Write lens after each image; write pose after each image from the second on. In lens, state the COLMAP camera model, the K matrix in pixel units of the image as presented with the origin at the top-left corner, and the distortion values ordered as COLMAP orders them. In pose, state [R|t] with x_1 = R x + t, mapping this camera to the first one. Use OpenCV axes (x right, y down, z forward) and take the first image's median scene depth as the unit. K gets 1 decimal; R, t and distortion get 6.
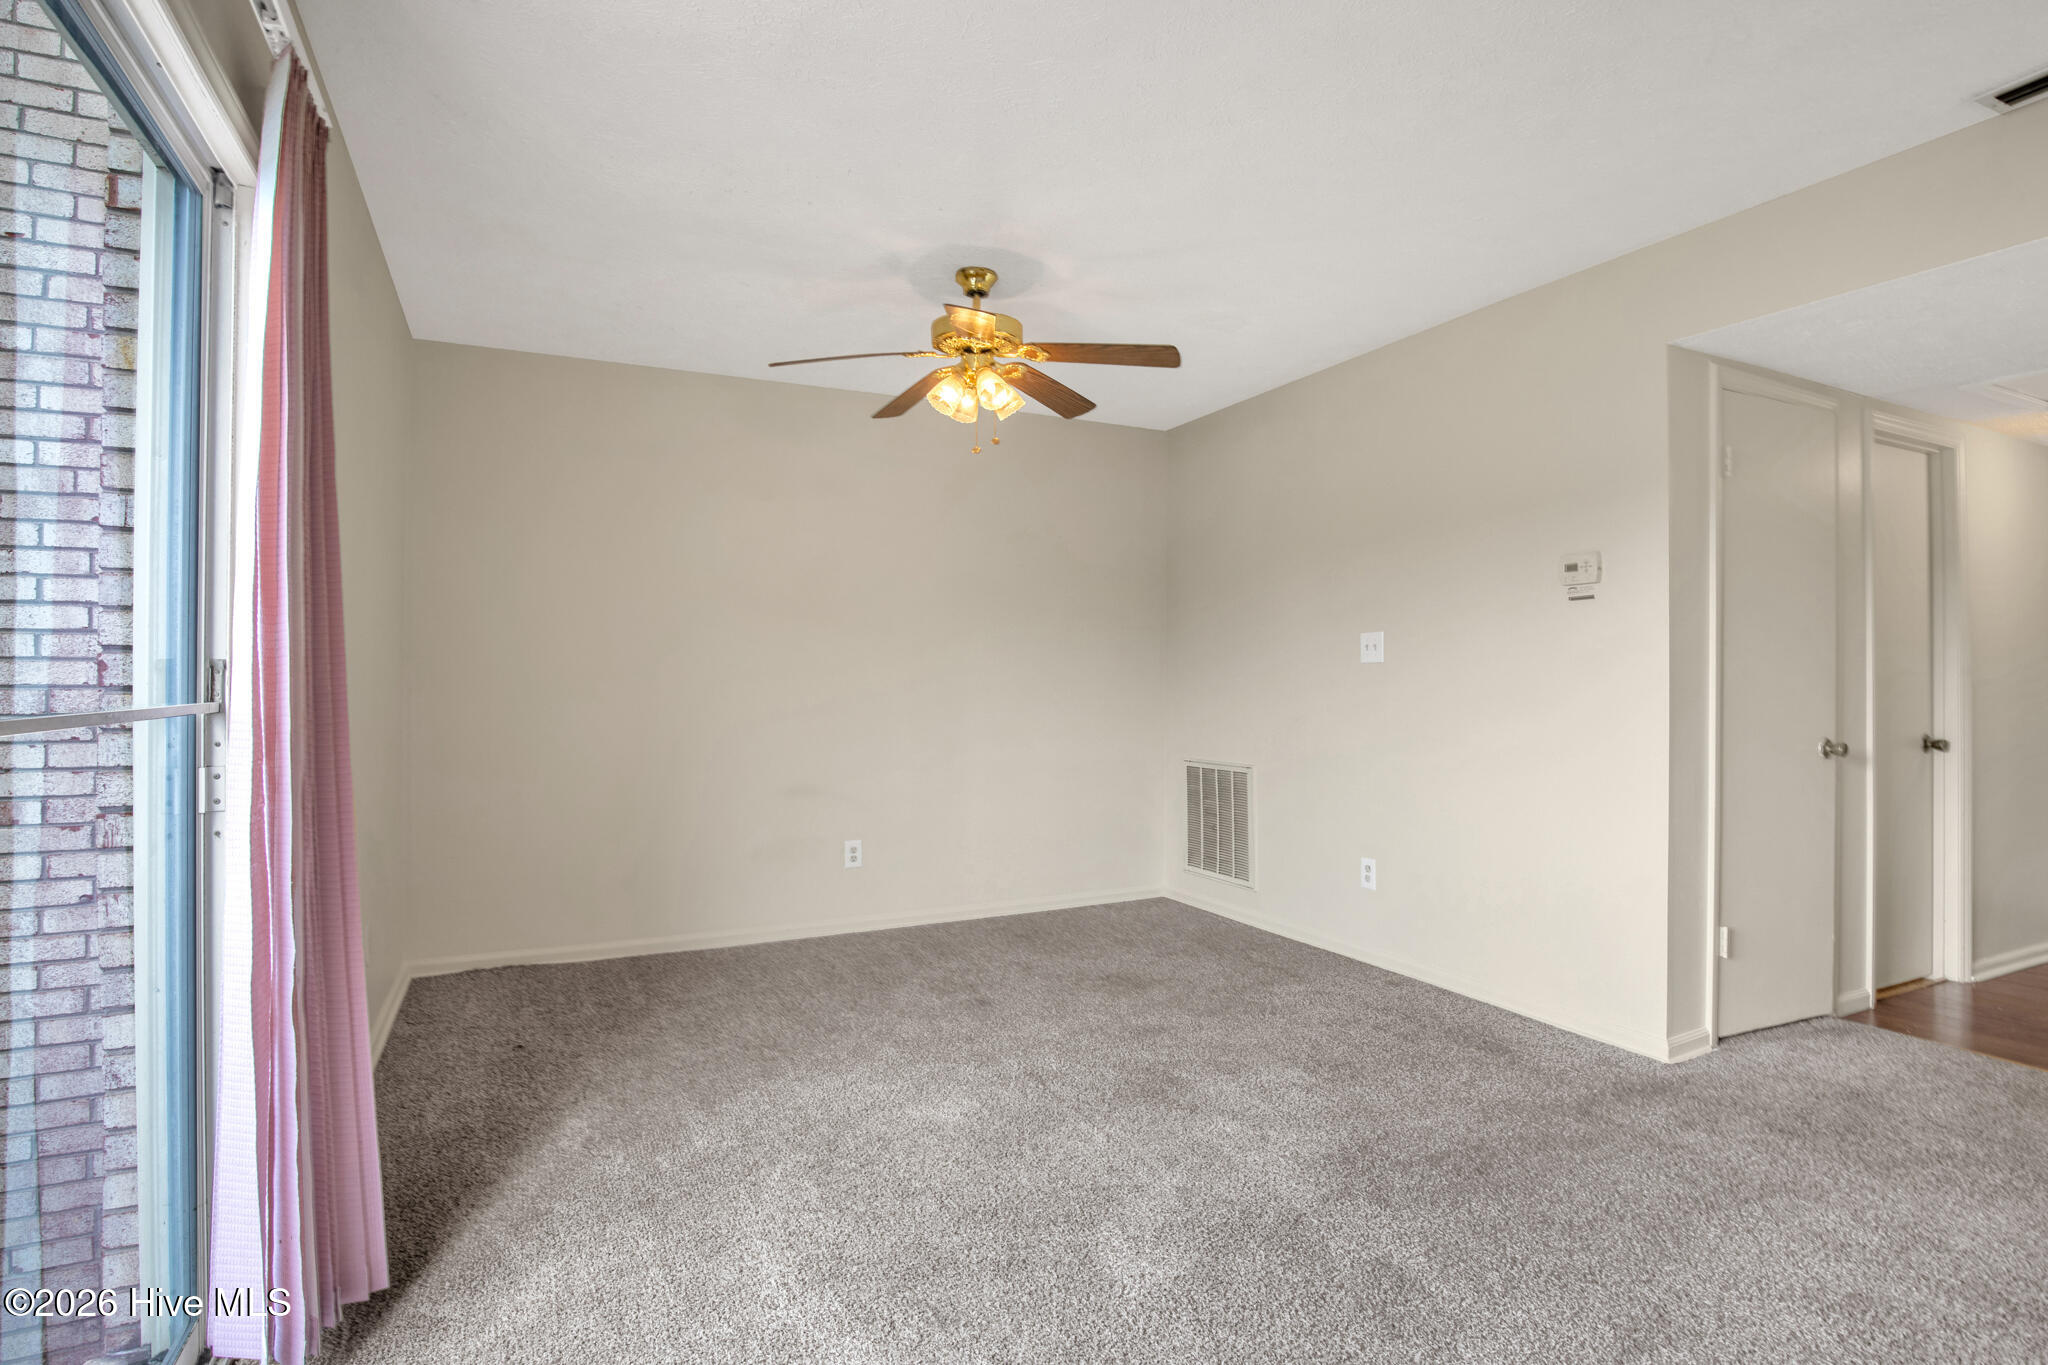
lens RADIAL K [[1024.2, 0, 1027.6], [0, 1024.2, 671.5], [0, 0, 1]] dist [-0.022979, -0.000552]
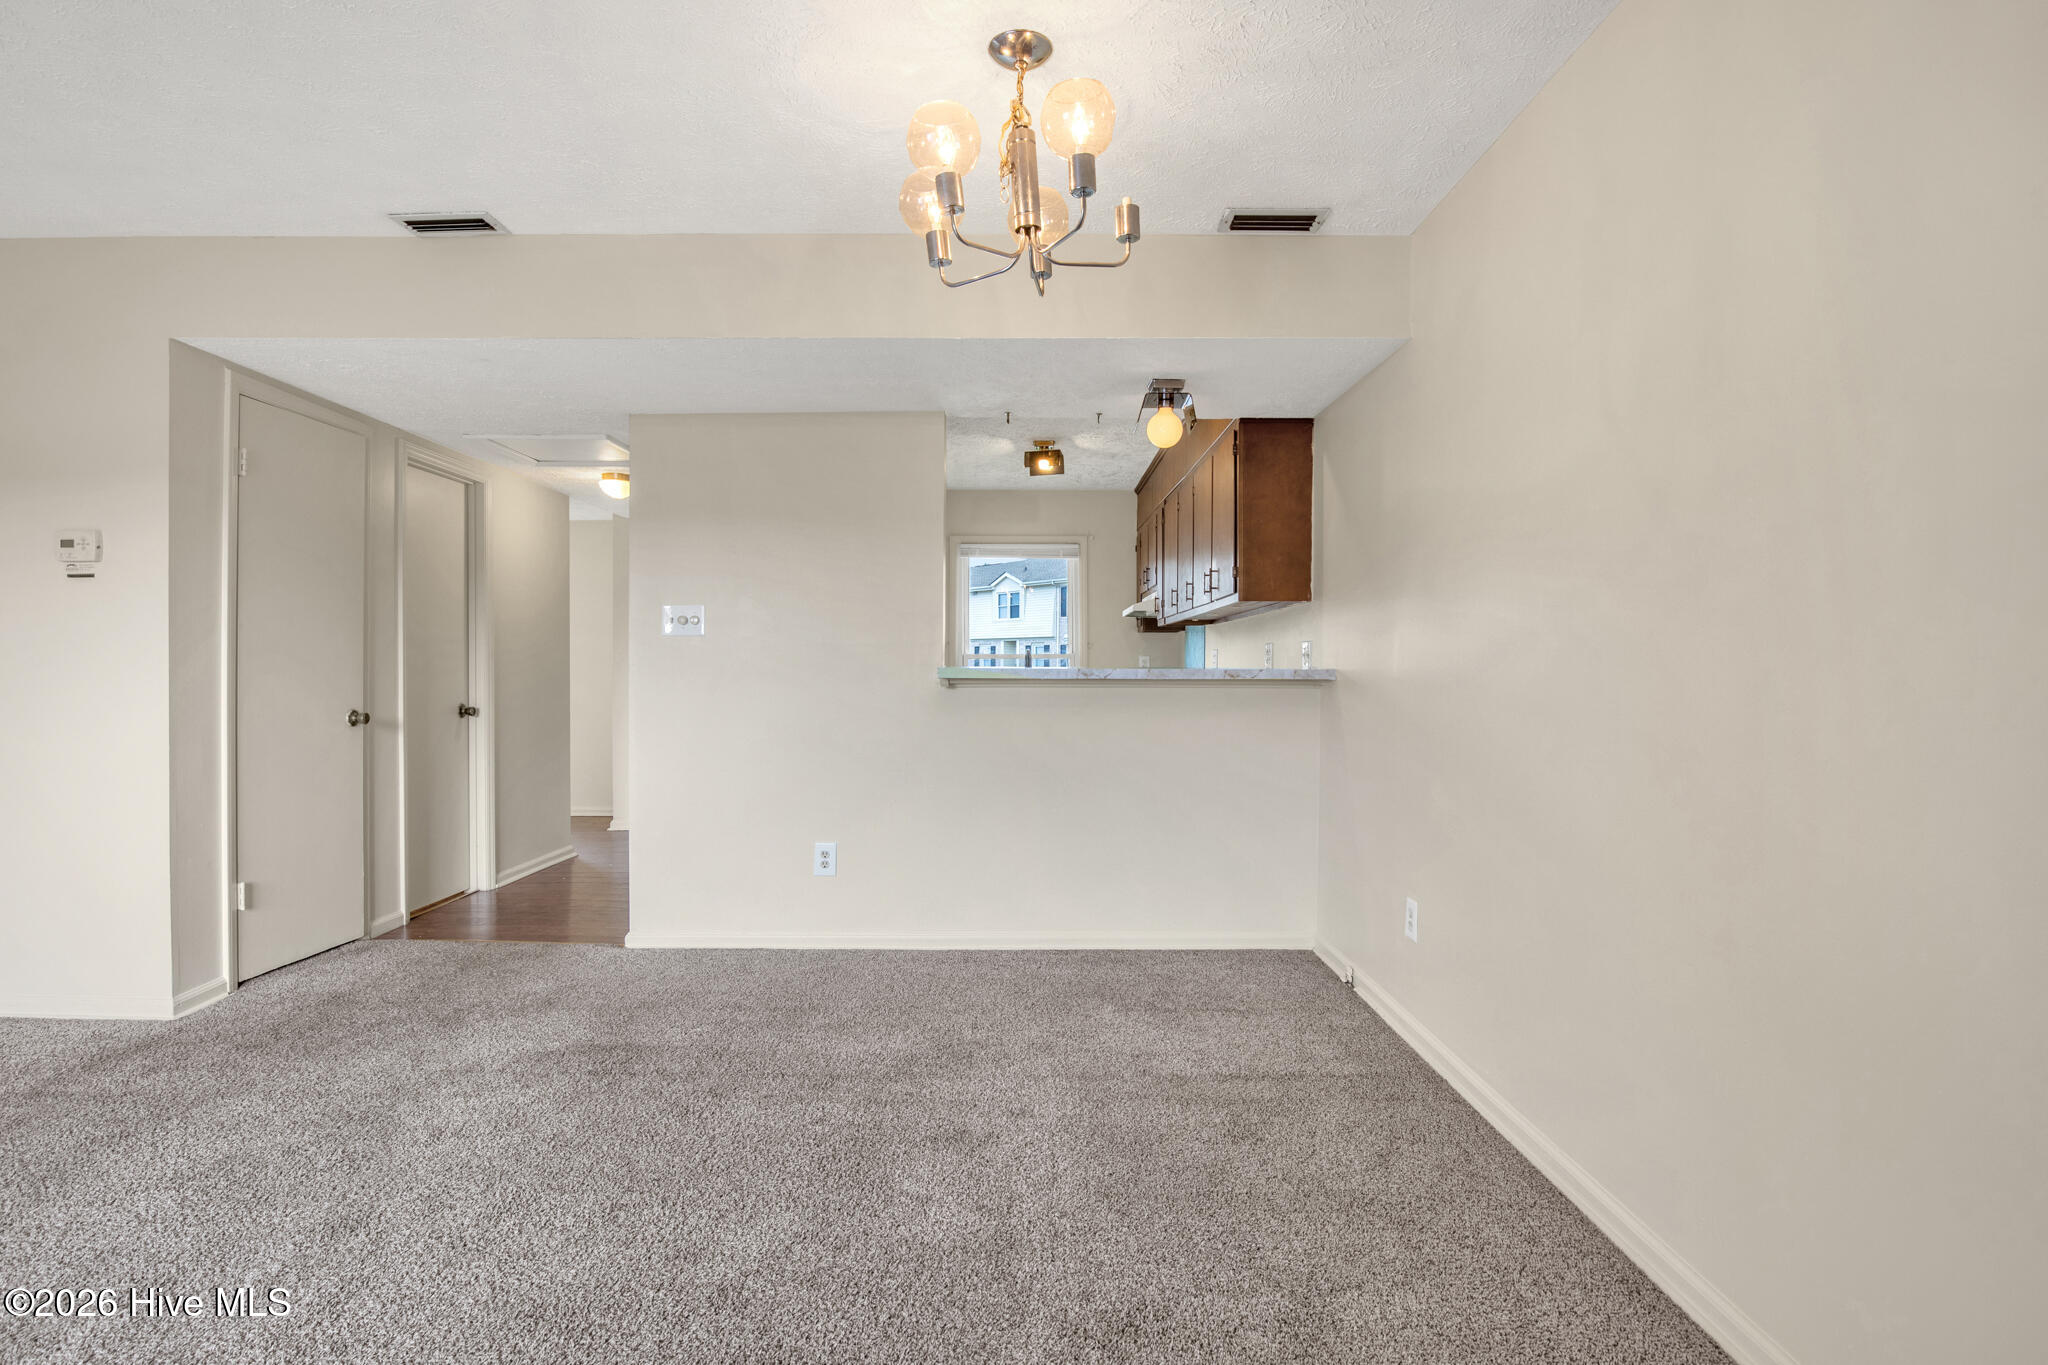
lens RADIAL K [[971.7, 0, 1021.1], [0, 971.7, 686.7], [0, 0, 1]] dist [-0.026391, 0.003013]
pose [[0.440616, -0.018698, 0.897501, 0.123314], [-0.013285, 0.999538, 0.027345, -0.002520], [-0.897598, -0.023972, 0.440164, -0.215704]]
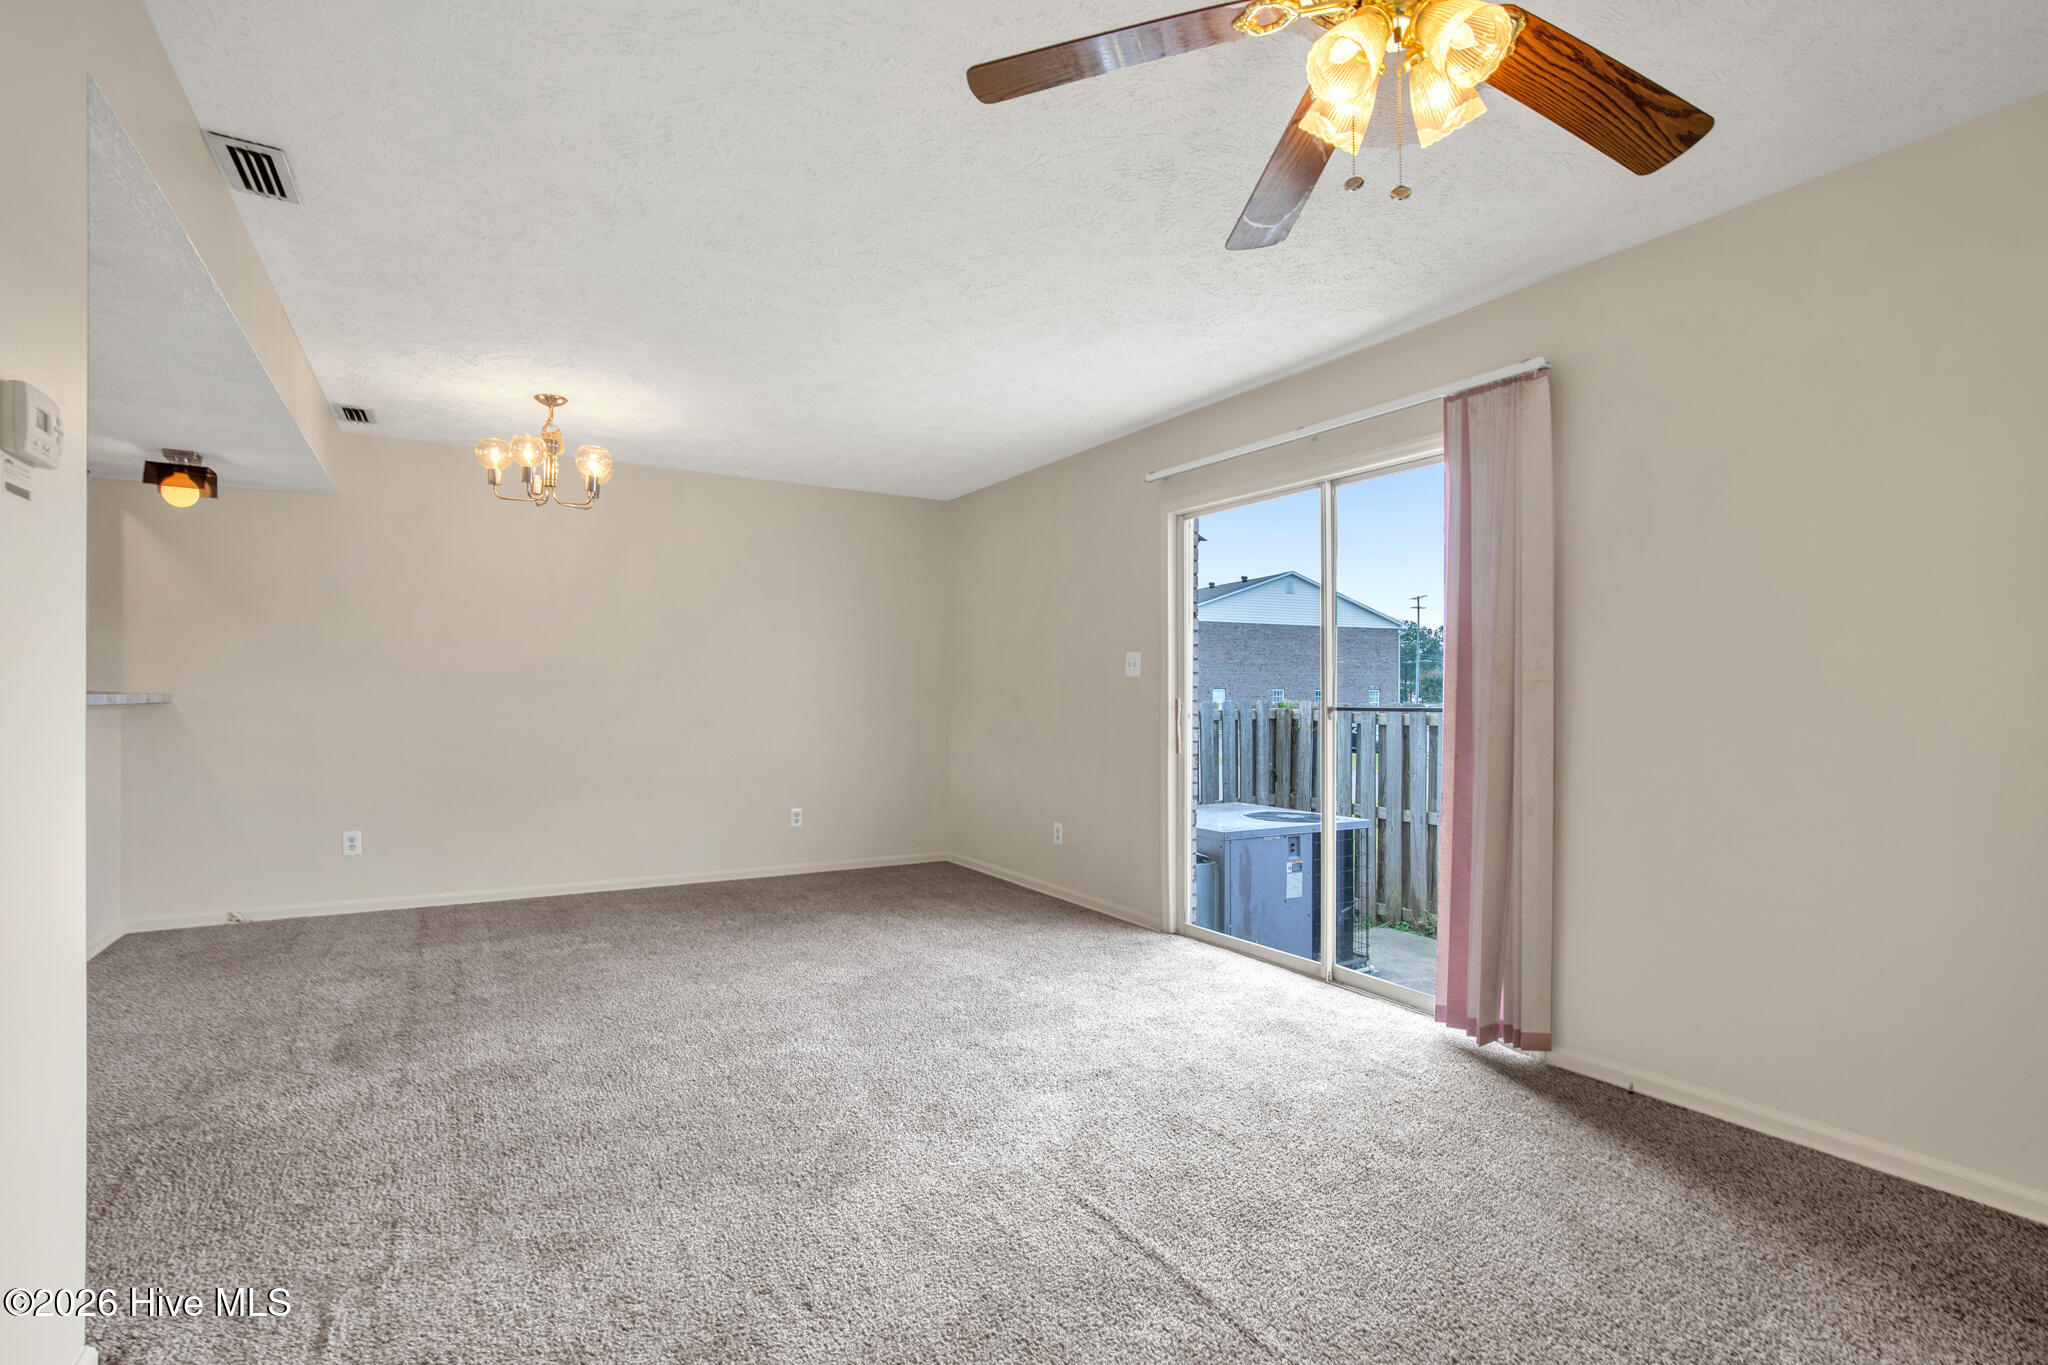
lens RADIAL K [[971.7, 0, 1027.7], [0, 971.7, 694.3], [0, 0, 1]] dist [-0.026391, 0.003013]
pose [[-0.996024, -0.005771, -0.088893, 0.159126], [-0.004578, 0.999897, -0.013622, 0.016771], [0.088962, -0.013161, -0.995948, 1.440478]]
